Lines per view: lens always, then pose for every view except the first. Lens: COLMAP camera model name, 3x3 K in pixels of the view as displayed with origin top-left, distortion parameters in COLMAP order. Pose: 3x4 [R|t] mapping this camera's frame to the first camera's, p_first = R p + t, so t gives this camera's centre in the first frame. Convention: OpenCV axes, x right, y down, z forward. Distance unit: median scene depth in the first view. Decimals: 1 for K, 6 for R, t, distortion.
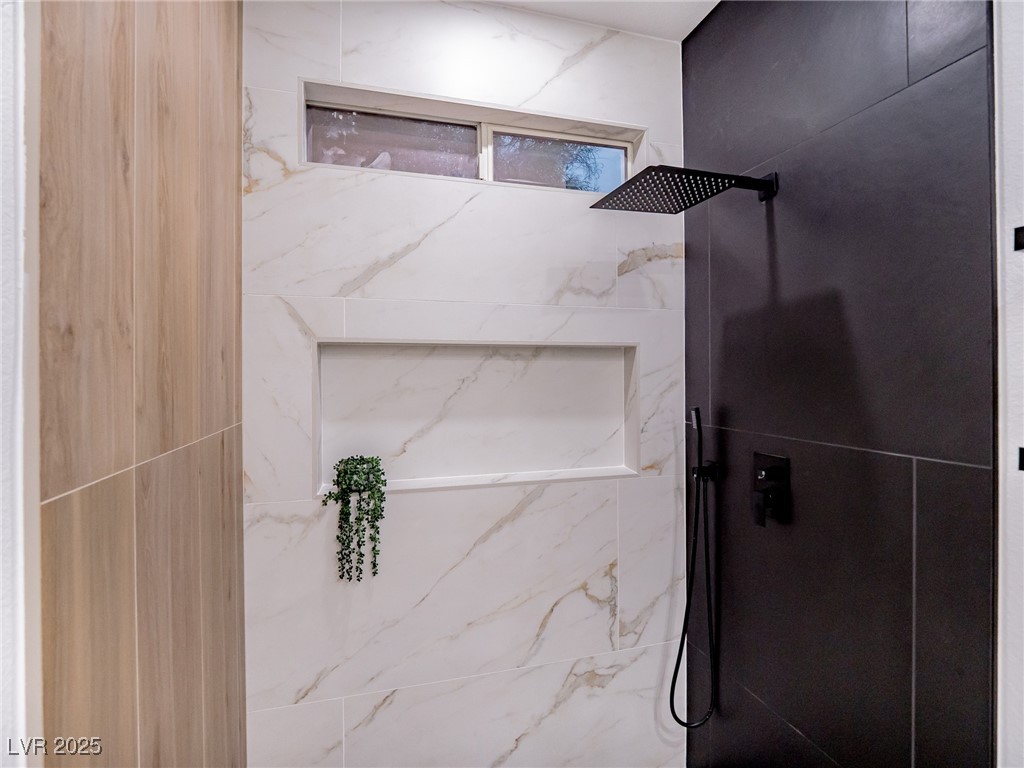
lens RADIAL K [[503.4, 0, 514.4], [0, 503.4, 370.0], [0, 0, 1]] dist [-0.003018, -0.009139]
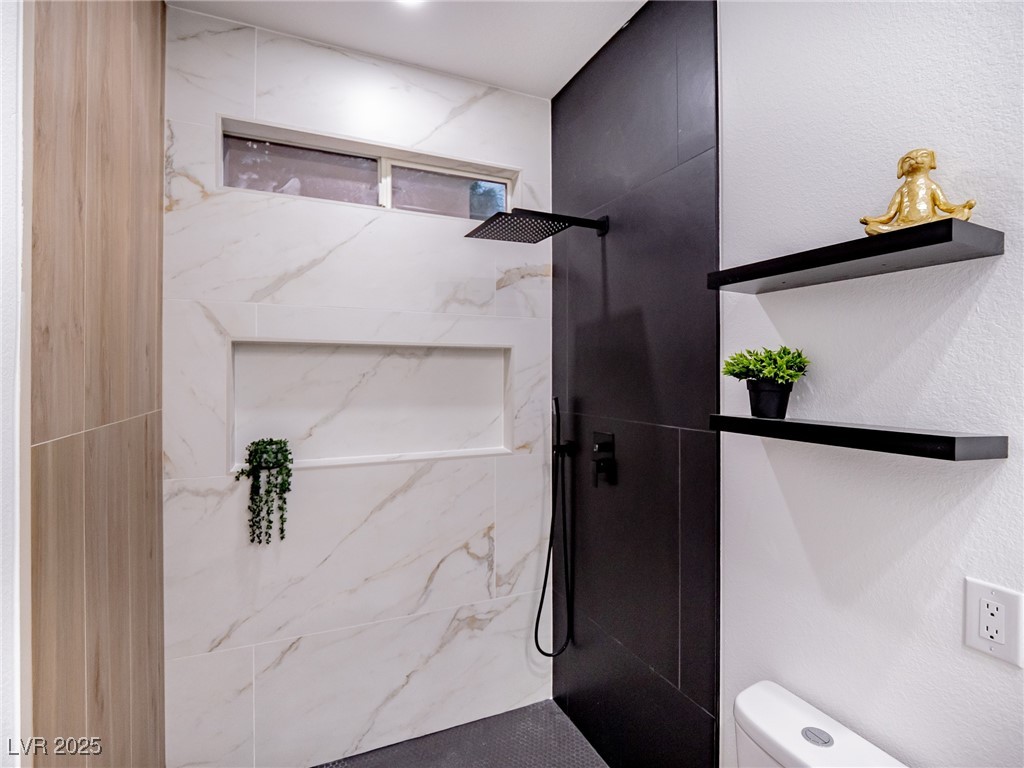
lens RADIAL K [[499.2, 0, 514.3], [0, 499.2, 371.1], [0, 0, 1]] dist [-0.000970, -0.013473]
pose [[0.990469, 0.005652, 0.137623, 0.094625], [-0.005376, 0.999983, -0.002377, 0.013356], [-0.137634, 0.001614, 0.990482, -0.224778]]
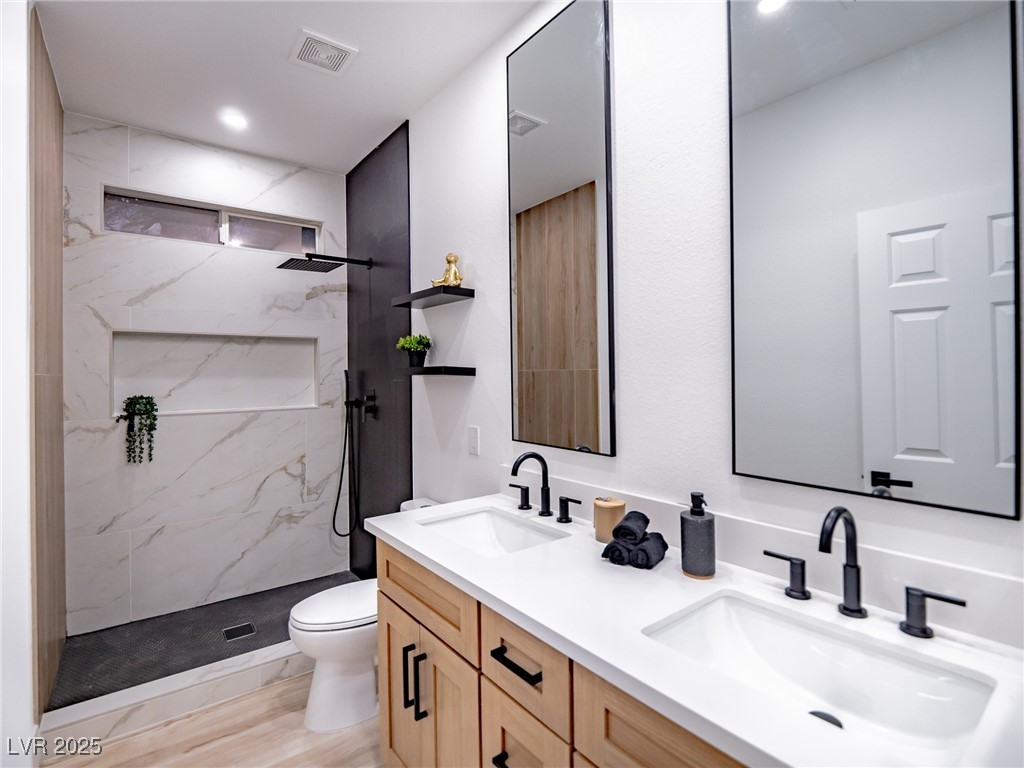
lens RADIAL K [[503.4, 0, 514.4], [0, 503.4, 370.0], [0, 0, 1]] dist [-0.003018, -0.009139]
pose [[0.932566, -0.001811, 0.360995, 0.284274], [0.003775, 0.999982, -0.004735, 0.091666], [-0.360980, 0.005778, 0.932556, -1.121349]]
